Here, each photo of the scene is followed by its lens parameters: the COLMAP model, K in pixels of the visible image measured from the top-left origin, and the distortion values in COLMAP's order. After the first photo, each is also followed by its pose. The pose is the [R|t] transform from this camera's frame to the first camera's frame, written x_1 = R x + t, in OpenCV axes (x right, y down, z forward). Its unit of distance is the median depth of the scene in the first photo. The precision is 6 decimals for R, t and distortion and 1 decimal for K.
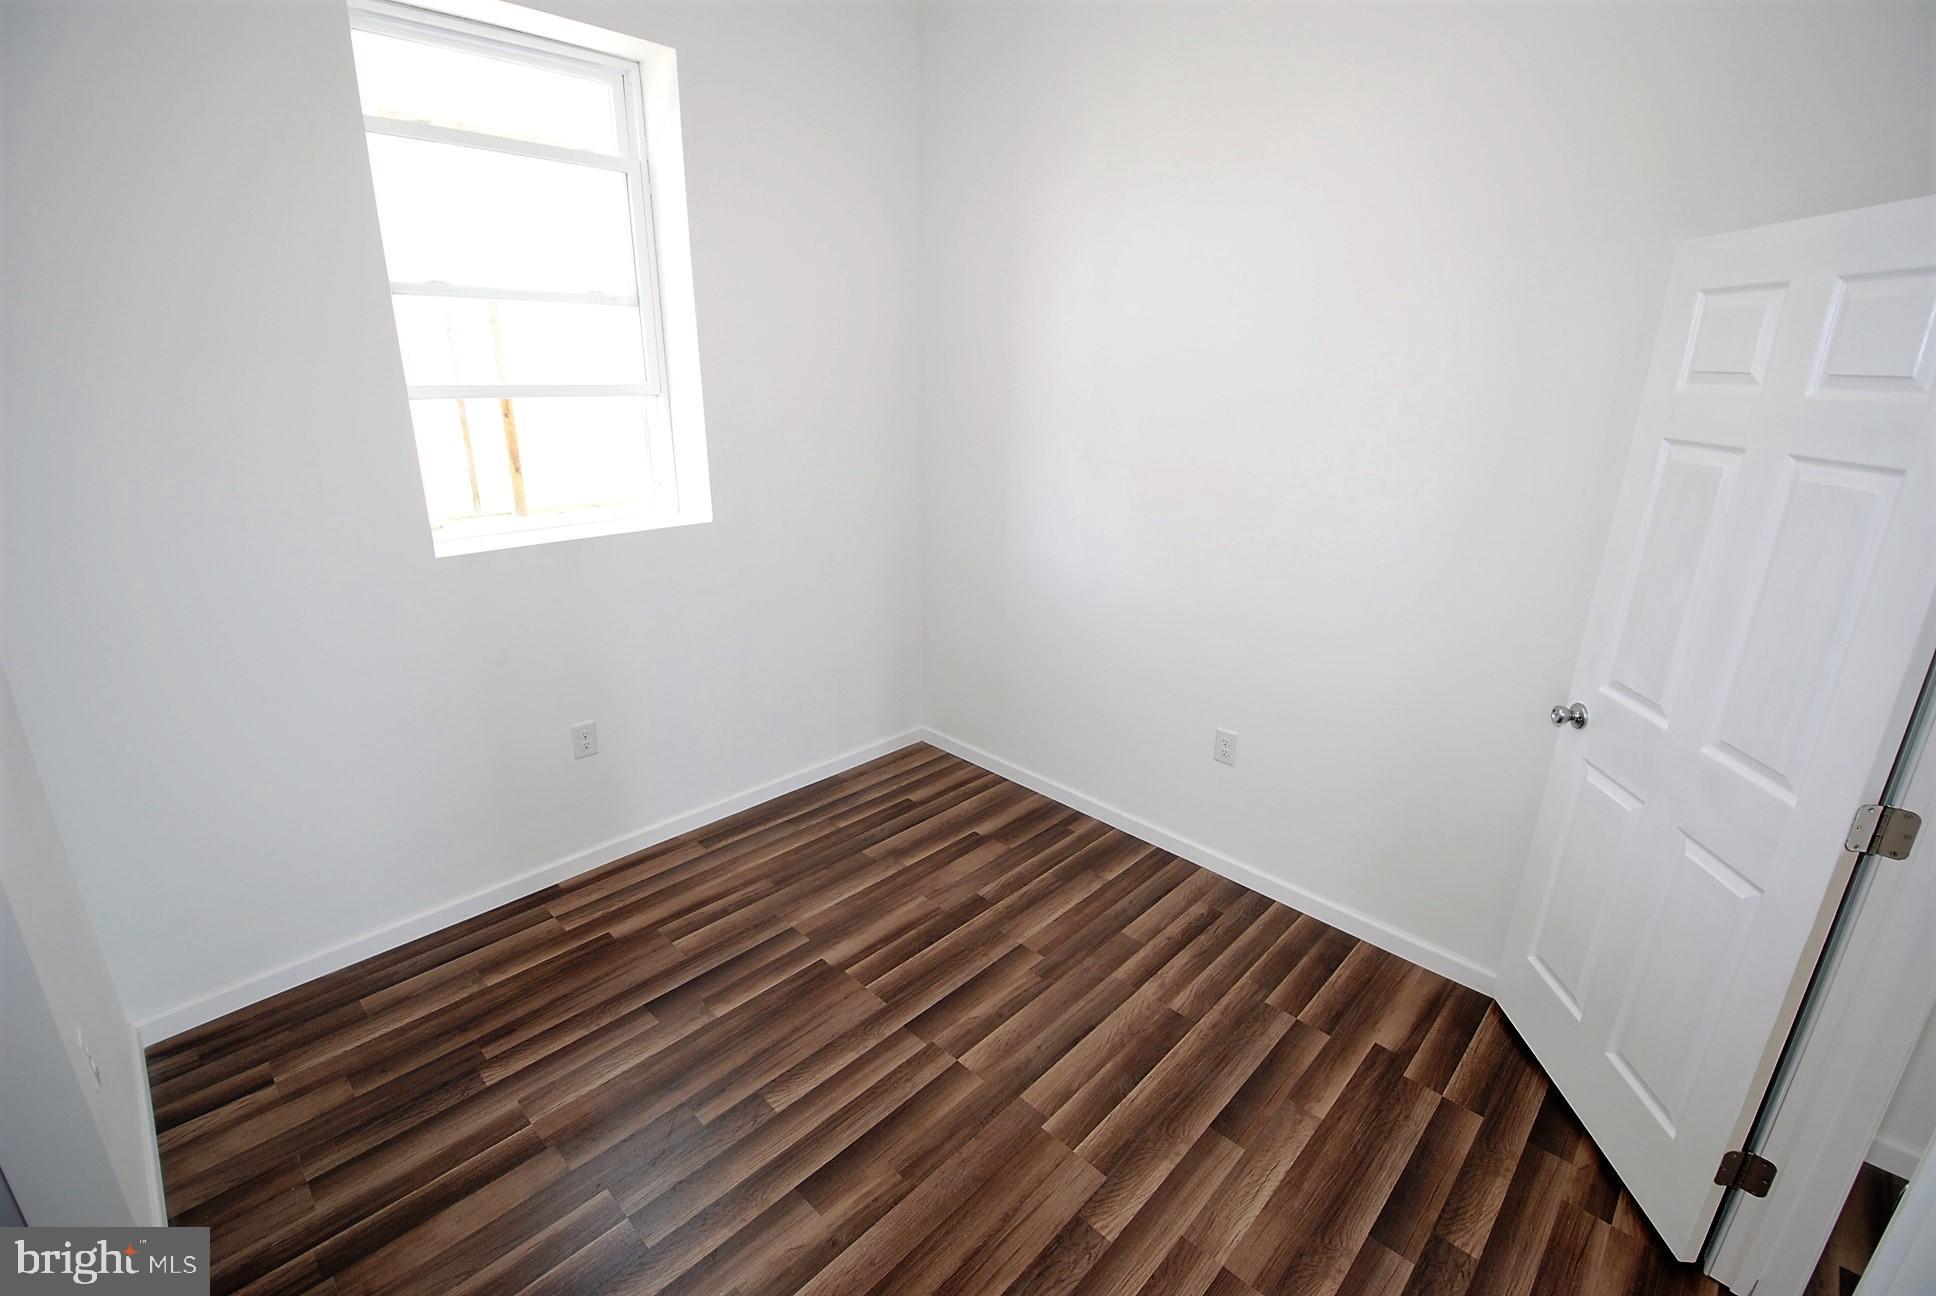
lens RADIAL K [[847.6, 0, 977.3], [0, 847.6, 633.4], [0, 0, 1]] dist [0.010294, -0.018865]
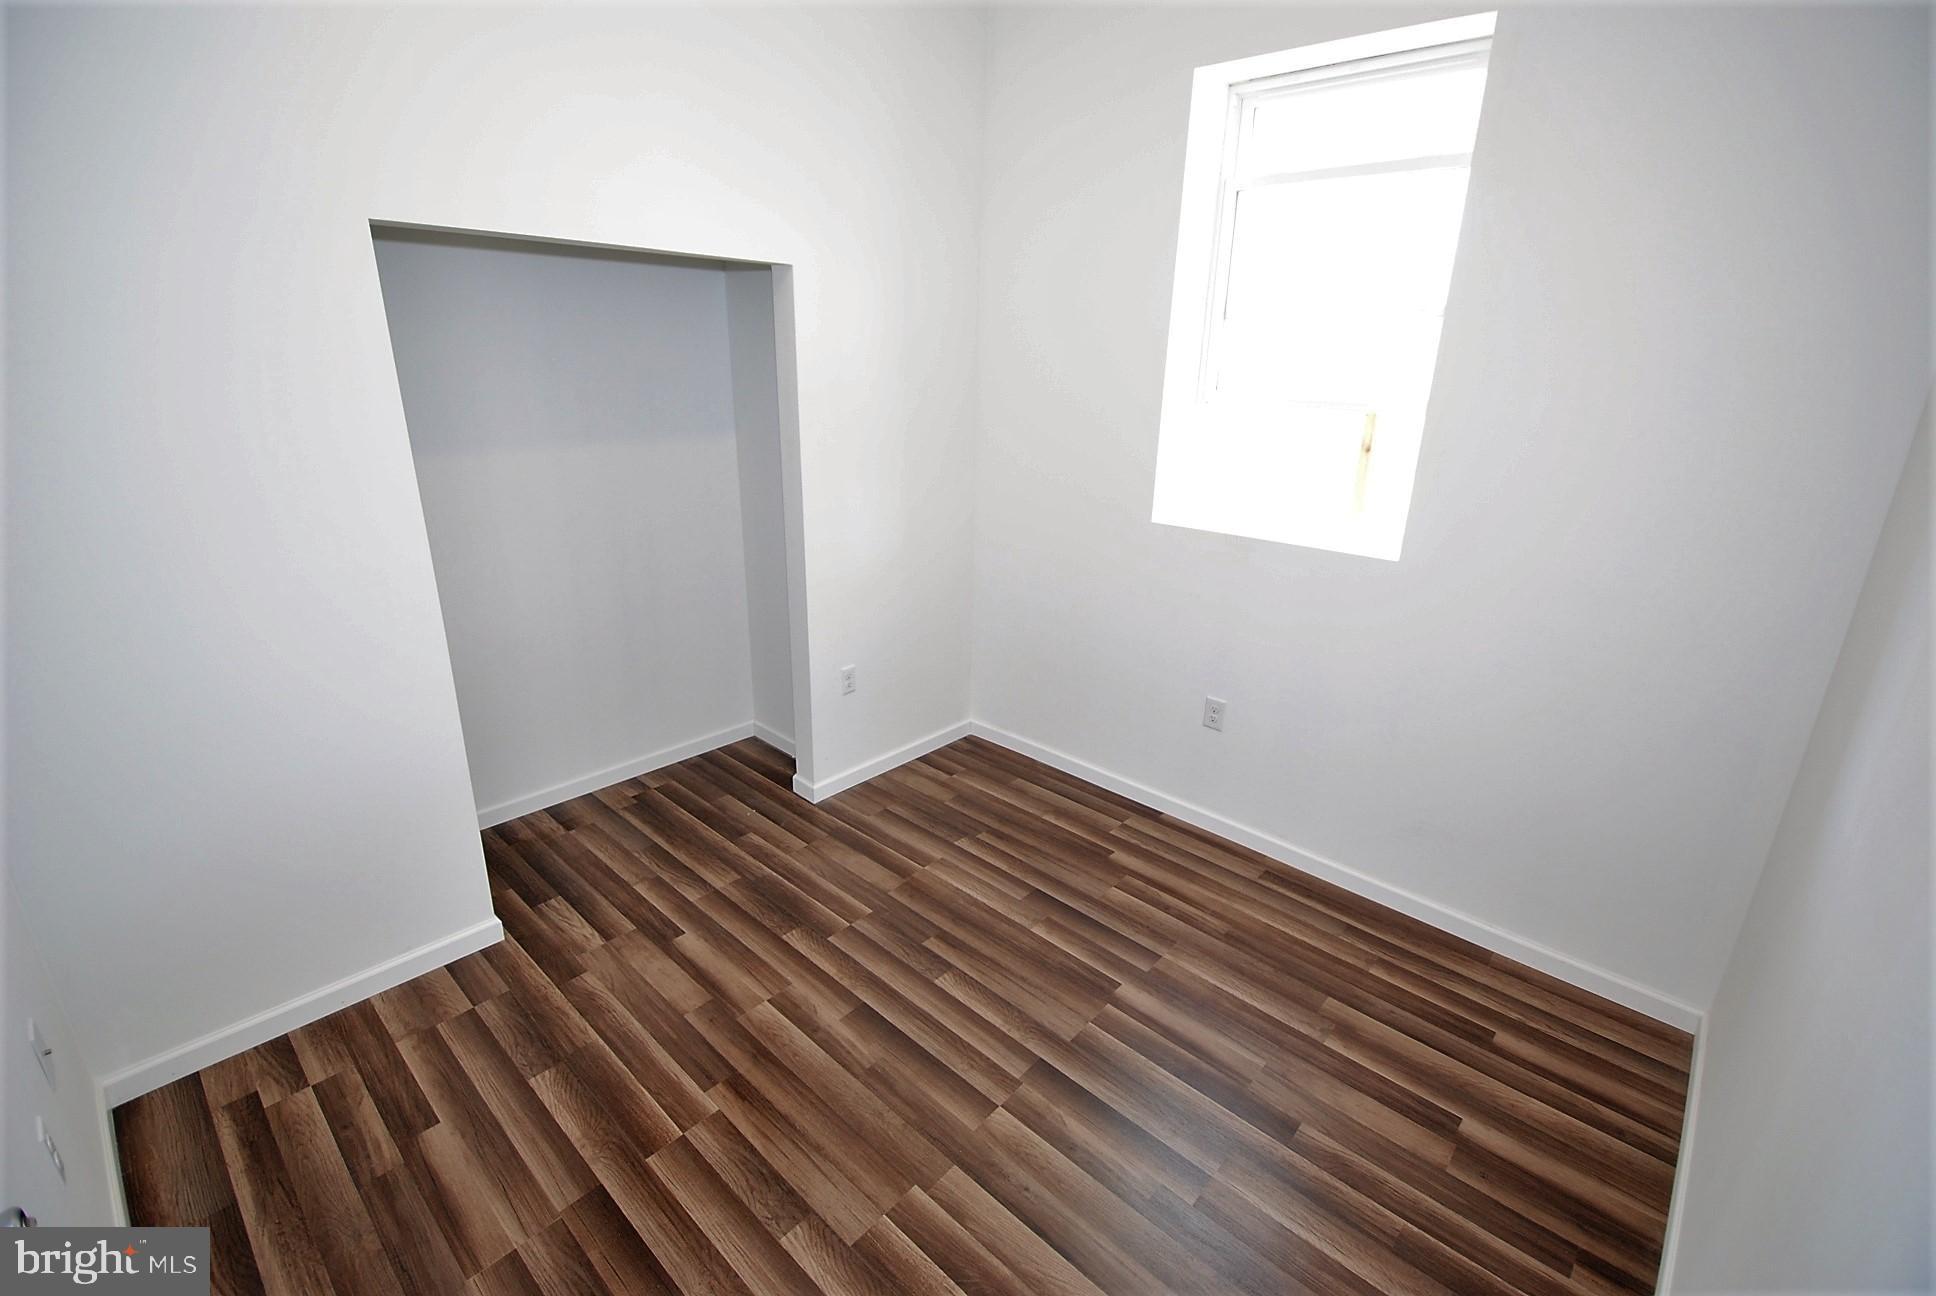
lens RADIAL K [[847.6, 0, 975.1], [0, 847.6, 619.1], [0, 0, 1]] dist [0.010294, -0.018865]
pose [[0.026469, 0.286595, -0.957686, 0.651098], [-0.324234, 0.908690, 0.262972, -0.207528], [0.945607, 0.303554, 0.116976, 0.624618]]
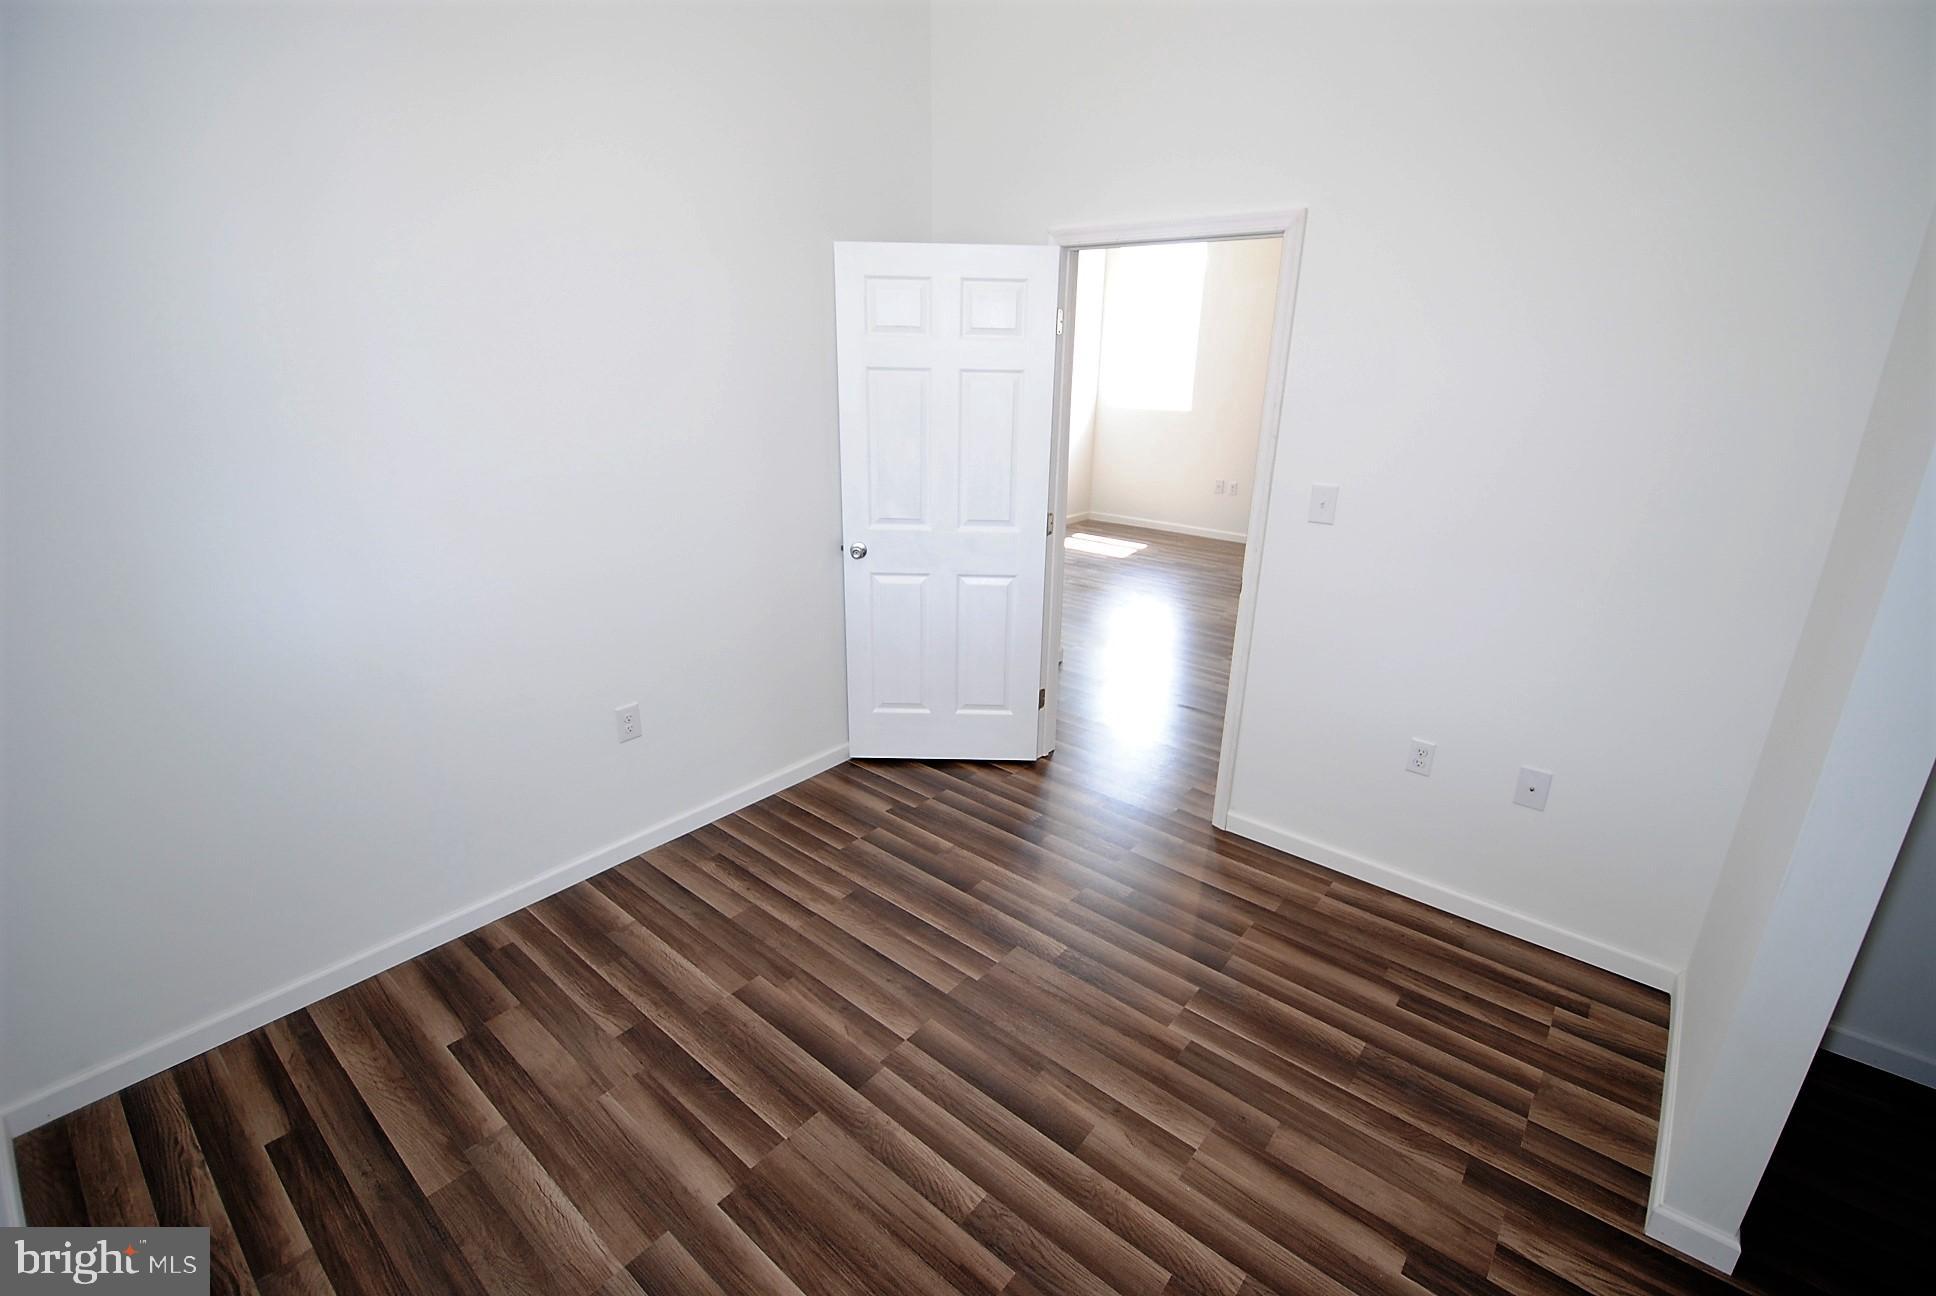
lens RADIAL K [[847.6, 0, 973.6], [0, 847.6, 634.1], [0, 0, 1]] dist [0.010294, -0.018865]
pose [[-0.071594, -0.338267, 0.938323, -0.707681], [0.280002, 0.896093, 0.344407, -0.208449], [-0.957326, 0.287390, 0.030561, 0.680246]]
